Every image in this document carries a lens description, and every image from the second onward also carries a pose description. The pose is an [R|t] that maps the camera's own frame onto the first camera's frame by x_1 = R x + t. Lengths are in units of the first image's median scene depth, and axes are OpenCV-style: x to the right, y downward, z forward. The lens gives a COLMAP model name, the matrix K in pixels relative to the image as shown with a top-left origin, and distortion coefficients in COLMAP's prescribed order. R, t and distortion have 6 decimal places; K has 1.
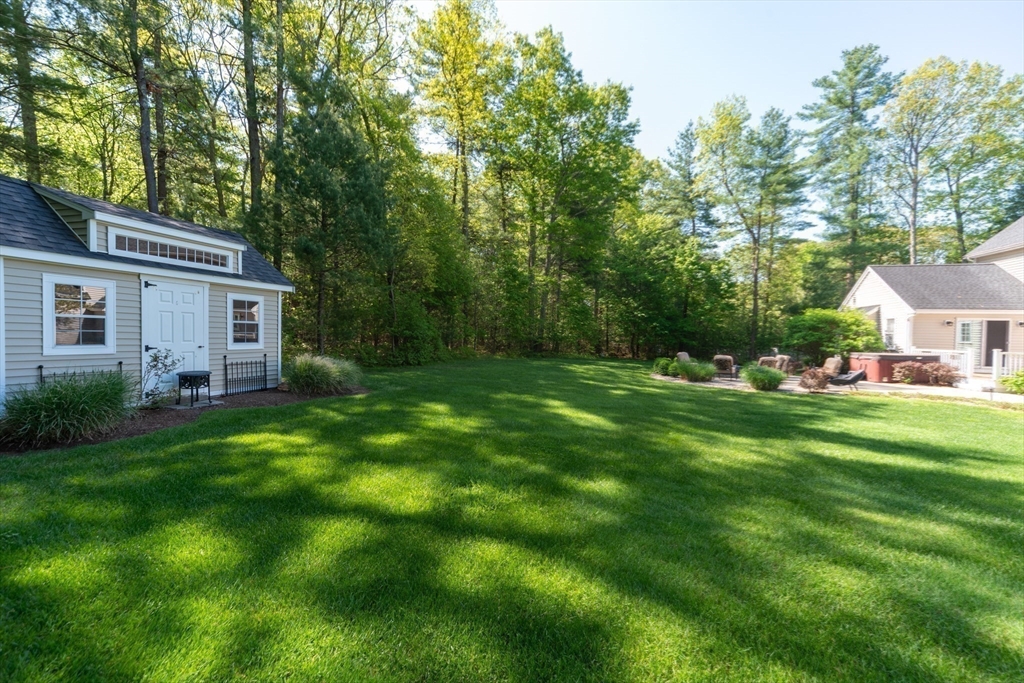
lens RADIAL K [[416.6, 0, 503.3], [0, 416.6, 339.9], [0, 0, 1]] dist [0.001788, -0.000480]
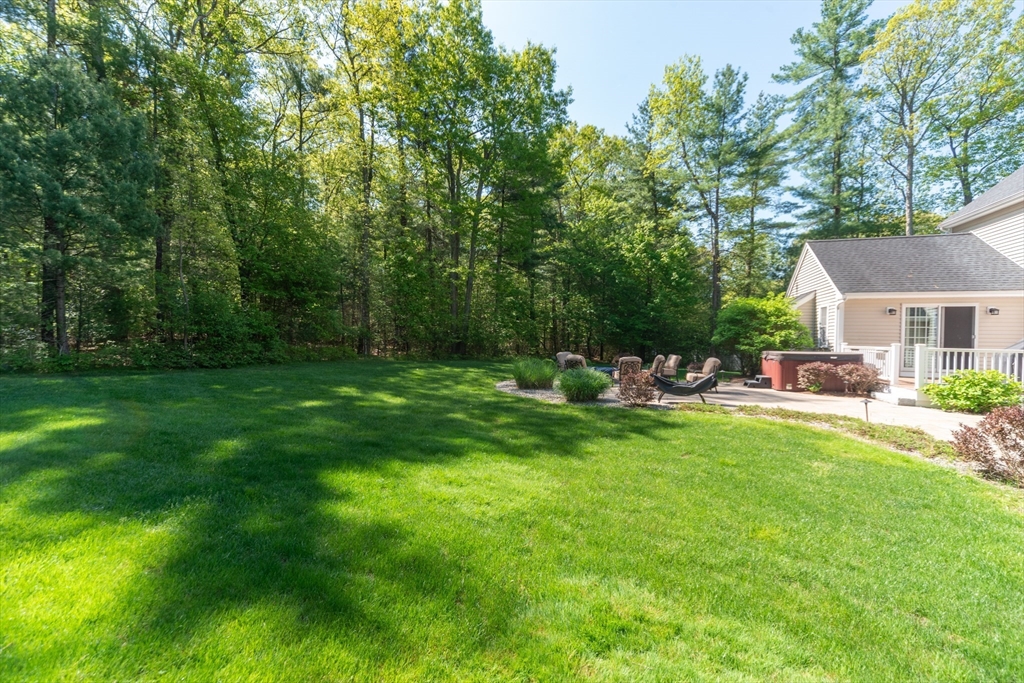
lens RADIAL K [[416.6, 0, 516.5], [0, 416.6, 339.5], [0, 0, 1]] dist [0.001788, -0.000480]
pose [[0.997342, -0.004126, -0.072752, 0.291840], [0.003301, 0.999929, -0.011464, 0.010698], [0.072794, 0.011193, 0.997284, 0.134730]]
